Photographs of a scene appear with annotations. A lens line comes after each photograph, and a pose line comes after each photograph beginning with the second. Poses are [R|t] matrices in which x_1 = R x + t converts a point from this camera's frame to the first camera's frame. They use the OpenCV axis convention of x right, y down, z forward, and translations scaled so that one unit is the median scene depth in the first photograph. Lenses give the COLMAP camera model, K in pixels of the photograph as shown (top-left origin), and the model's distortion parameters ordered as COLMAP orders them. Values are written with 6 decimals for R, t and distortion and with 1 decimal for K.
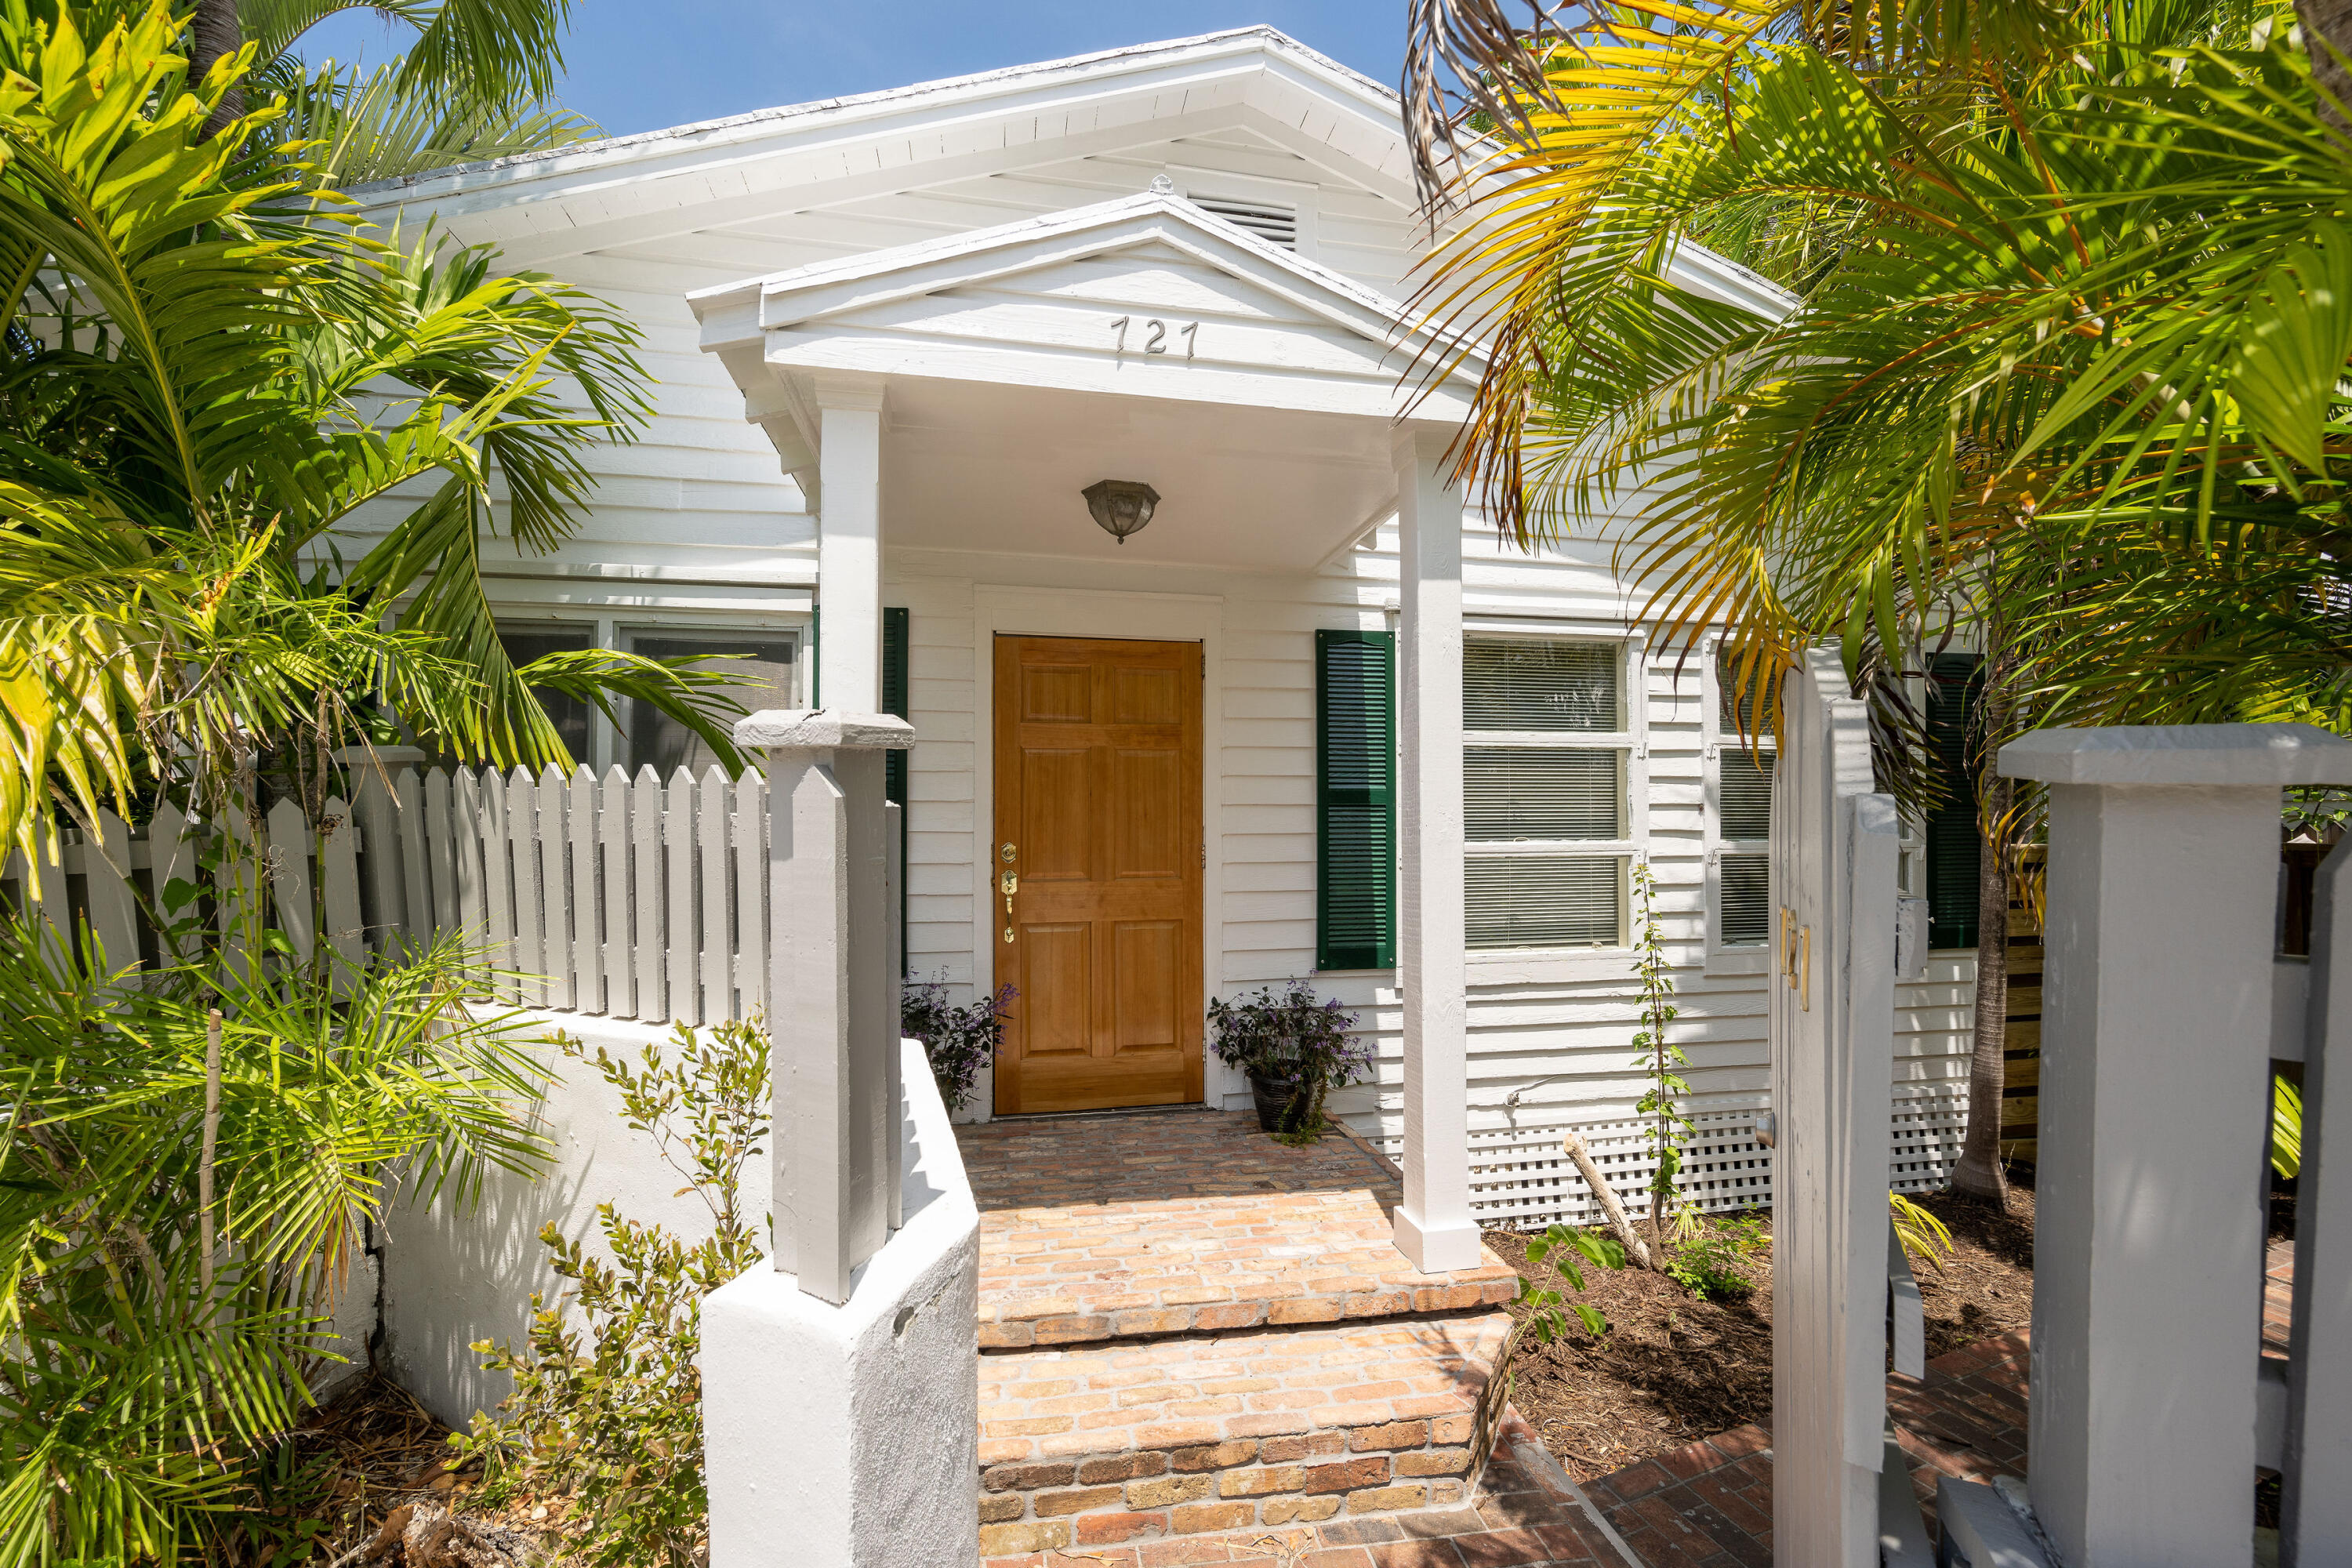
lens RADIAL K [[914.1, 0, 1177.8], [0, 914.1, 795.0], [0, 0, 1]] dist [-0.005867, 0.000404]
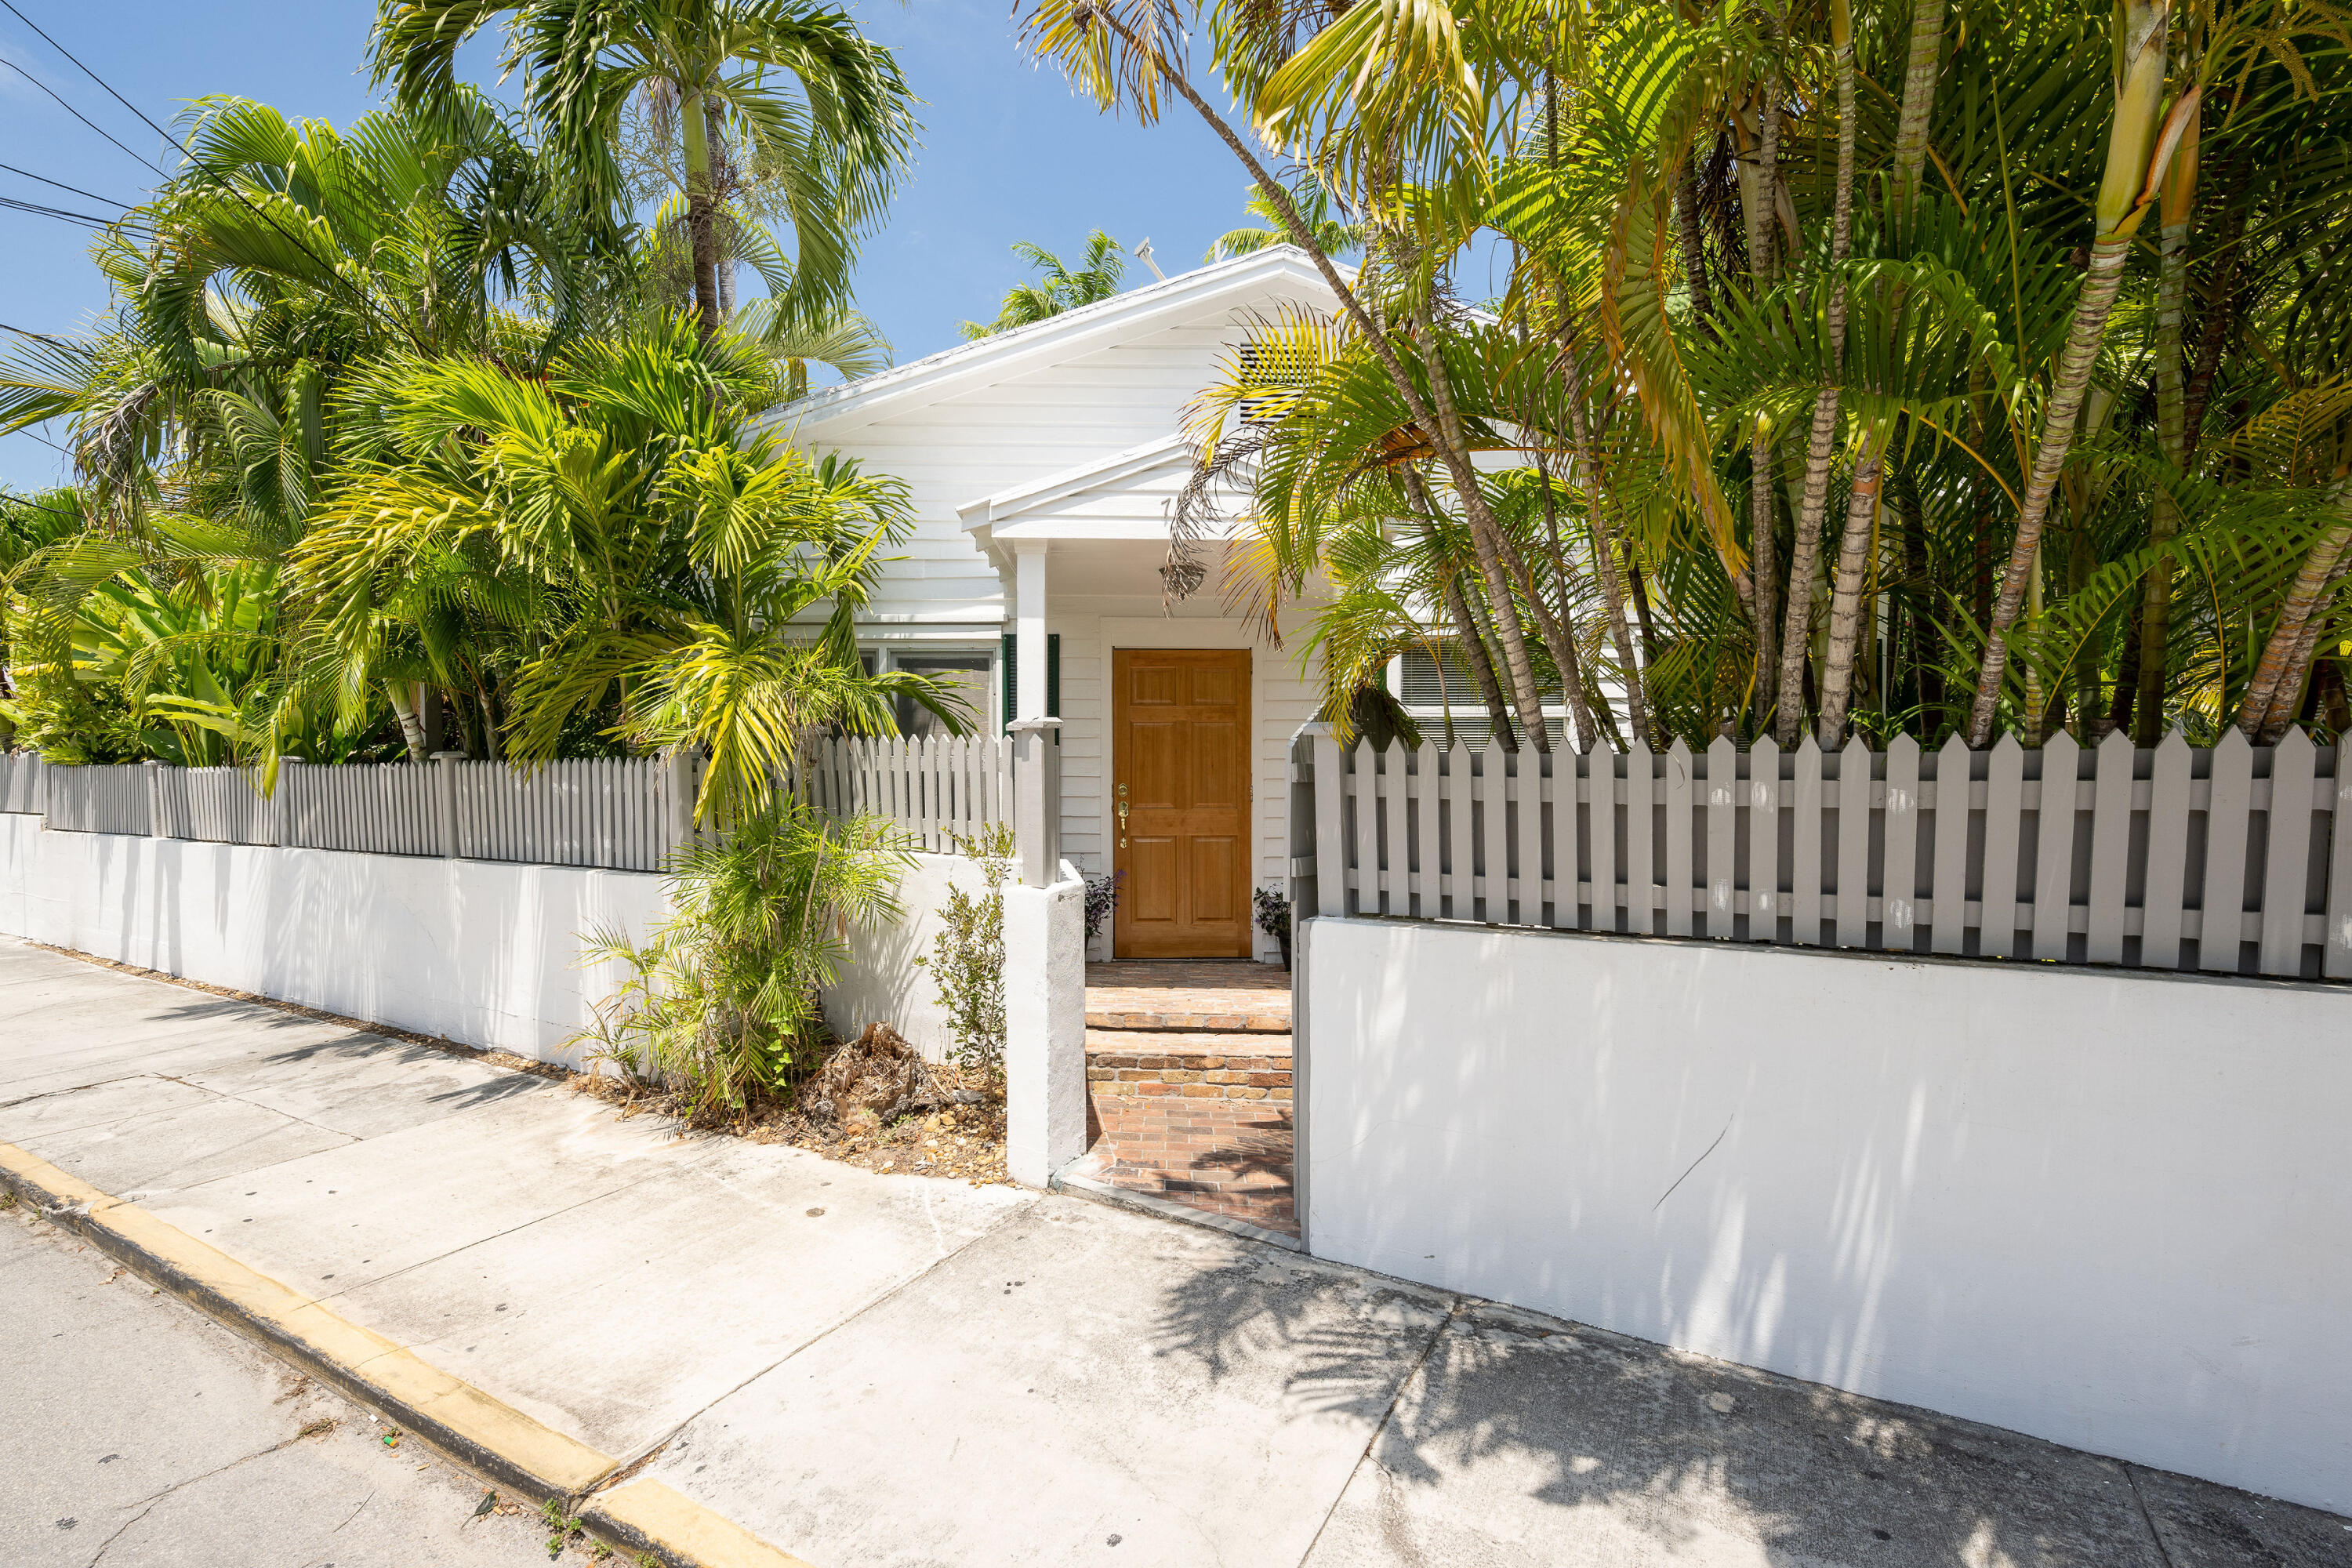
lens RADIAL K [[1106.3, 0, 1176.0], [0, 1106.3, 784.0], [0, 0, 1]] dist [0.000161, 0.000003]
pose [[0.984076, -0.000925, -0.177745, 0.361486], [0.003286, 0.999910, 0.012984, 0.044247], [0.177717, -0.013361, 0.983991, -1.264364]]
